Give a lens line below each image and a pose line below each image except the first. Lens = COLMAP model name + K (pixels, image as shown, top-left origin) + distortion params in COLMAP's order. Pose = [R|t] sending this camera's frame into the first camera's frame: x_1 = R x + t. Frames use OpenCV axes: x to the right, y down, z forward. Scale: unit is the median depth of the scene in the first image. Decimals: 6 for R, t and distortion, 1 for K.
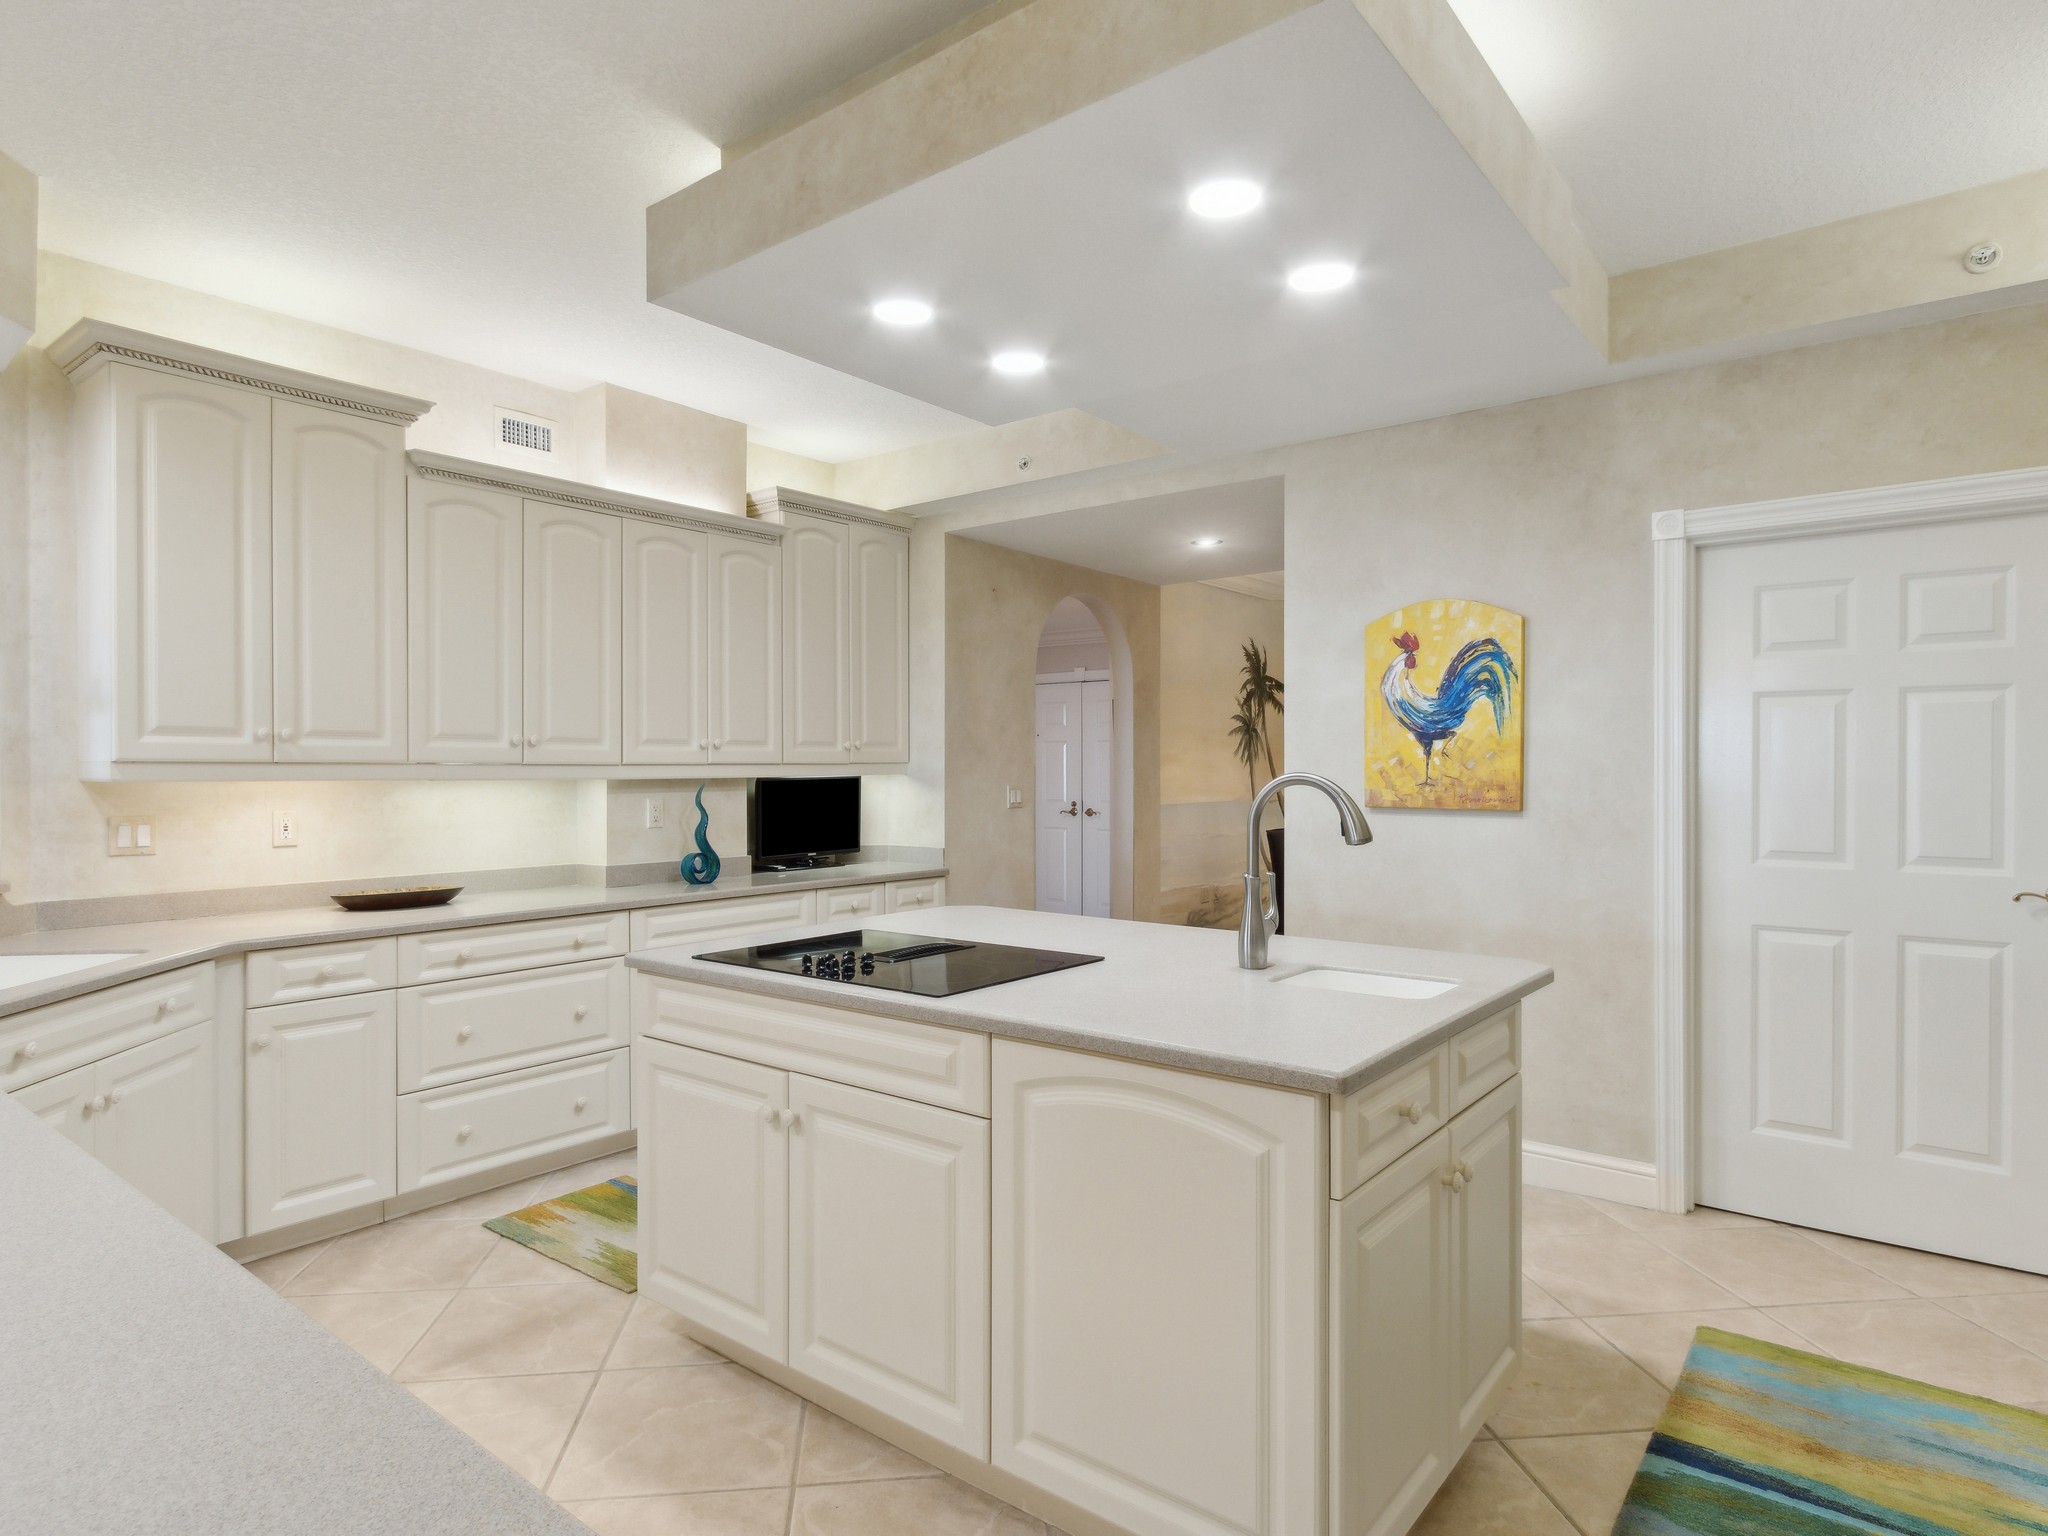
lens RADIAL K [[1165.3, 0, 1006.3], [0, 1165.3, 771.1], [0, 0, 1]] dist [0.014065, -0.004155]
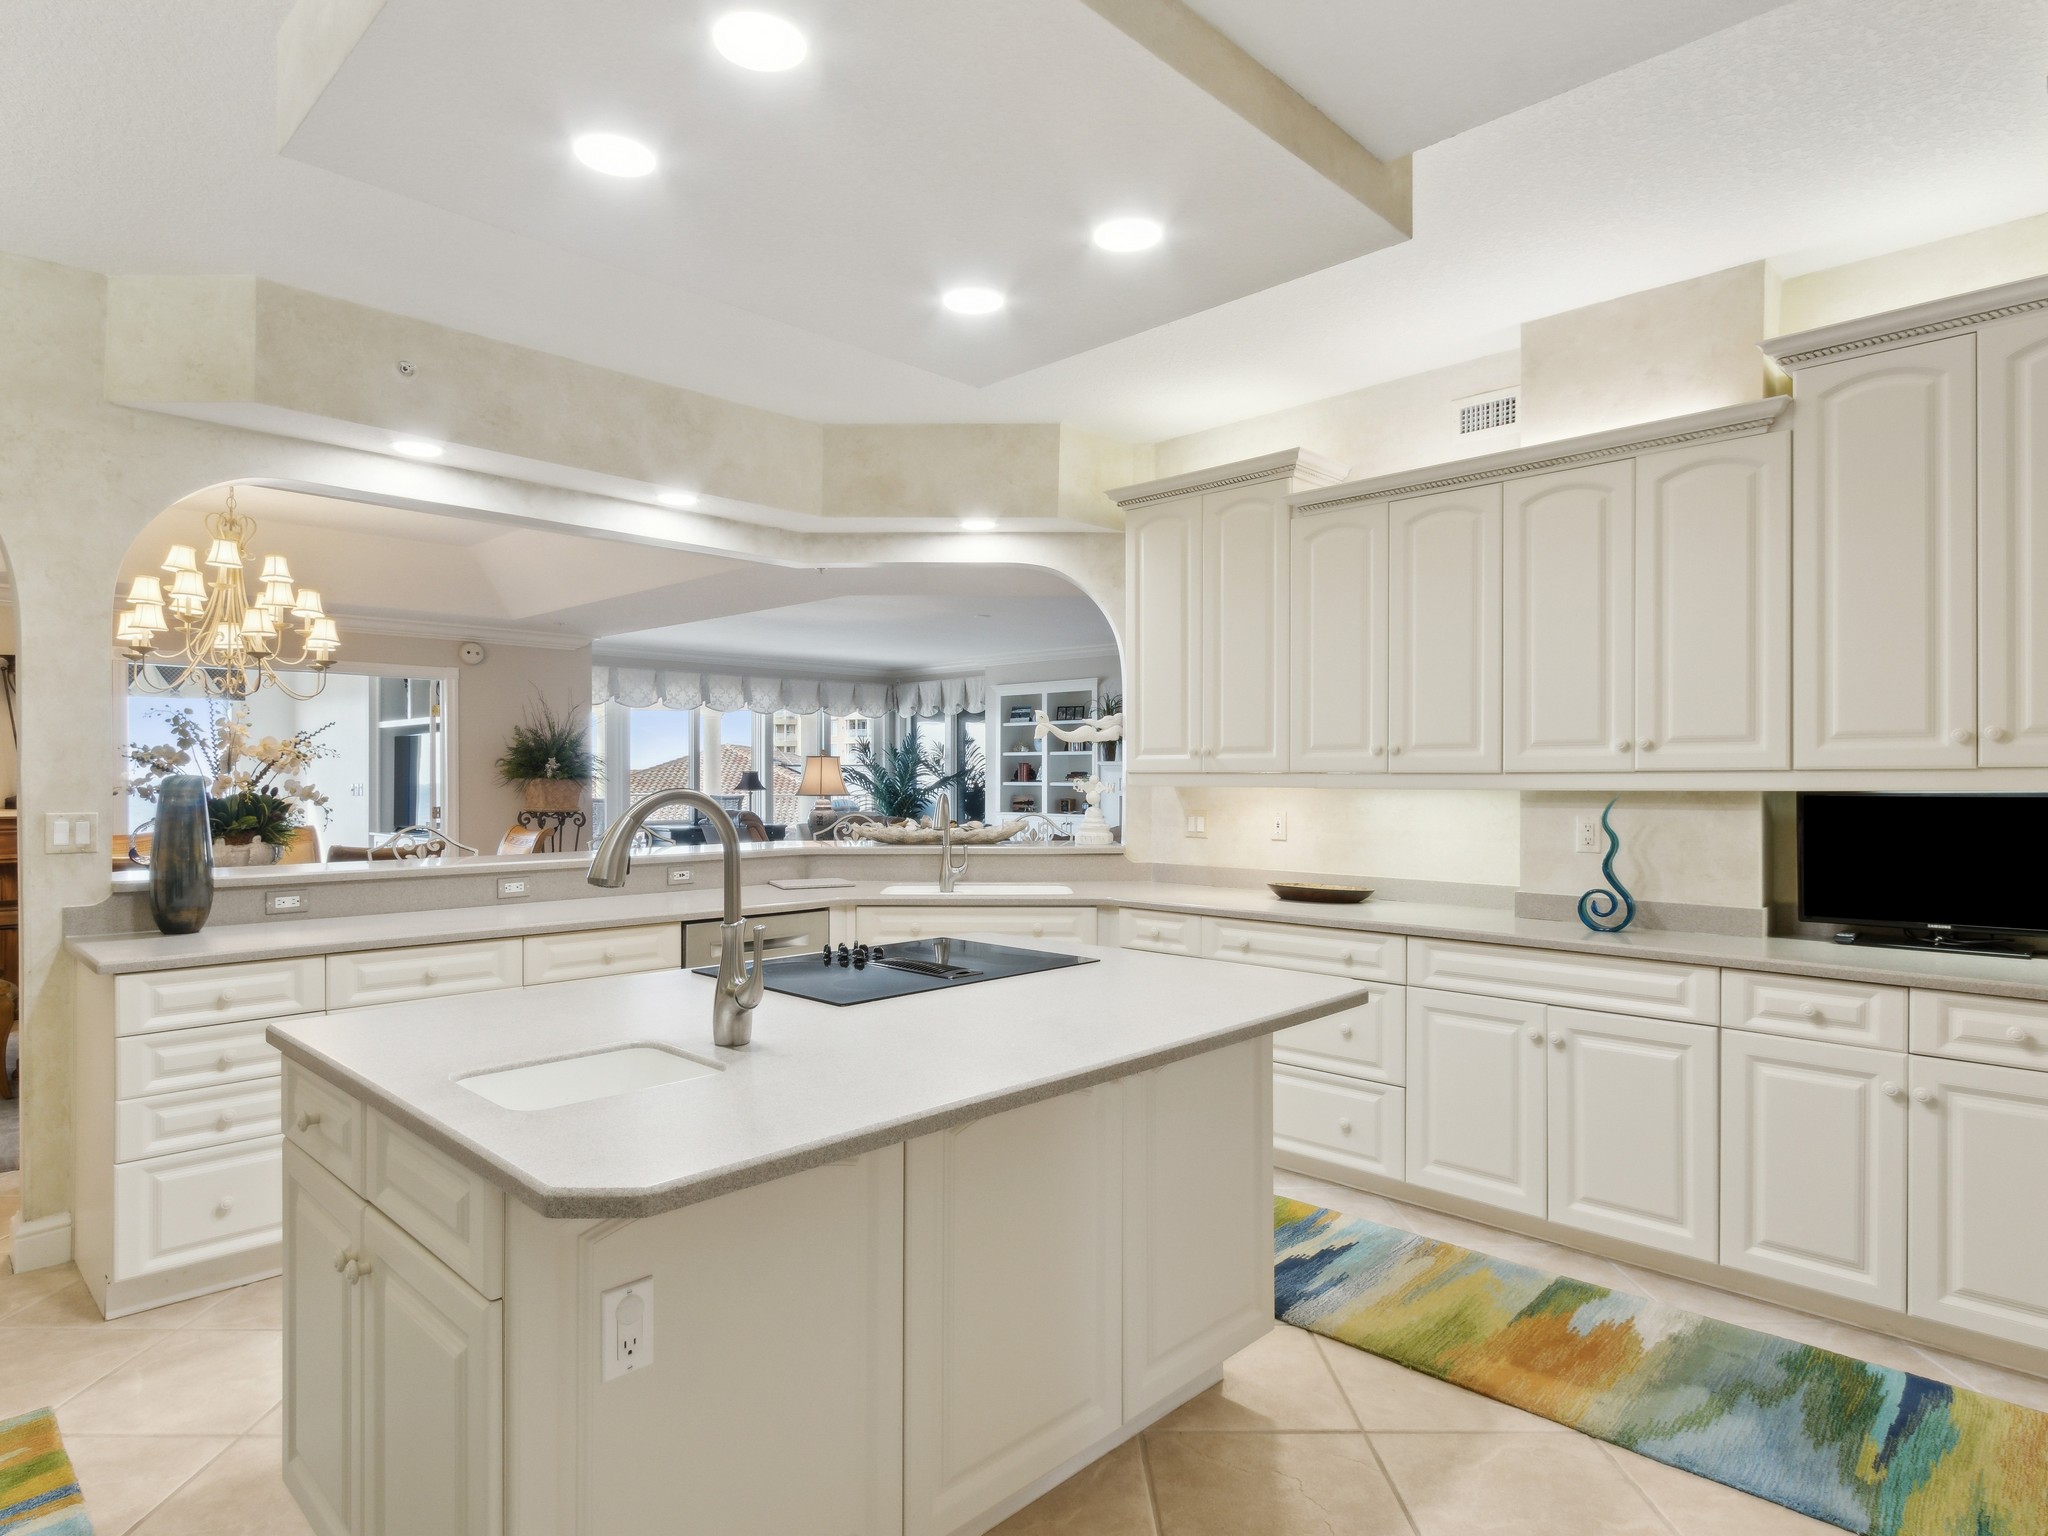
lens RADIAL K [[1165.3, 0, 1006.2], [0, 1165.3, 776.6], [0, 0, 1]] dist [0.014065, -0.004155]
pose [[-0.110600, 0.001507, -0.993864, 0.537750], [-0.000838, 0.999998, 0.001609, -0.003818], [0.993865, 0.001011, -0.110599, 0.711579]]
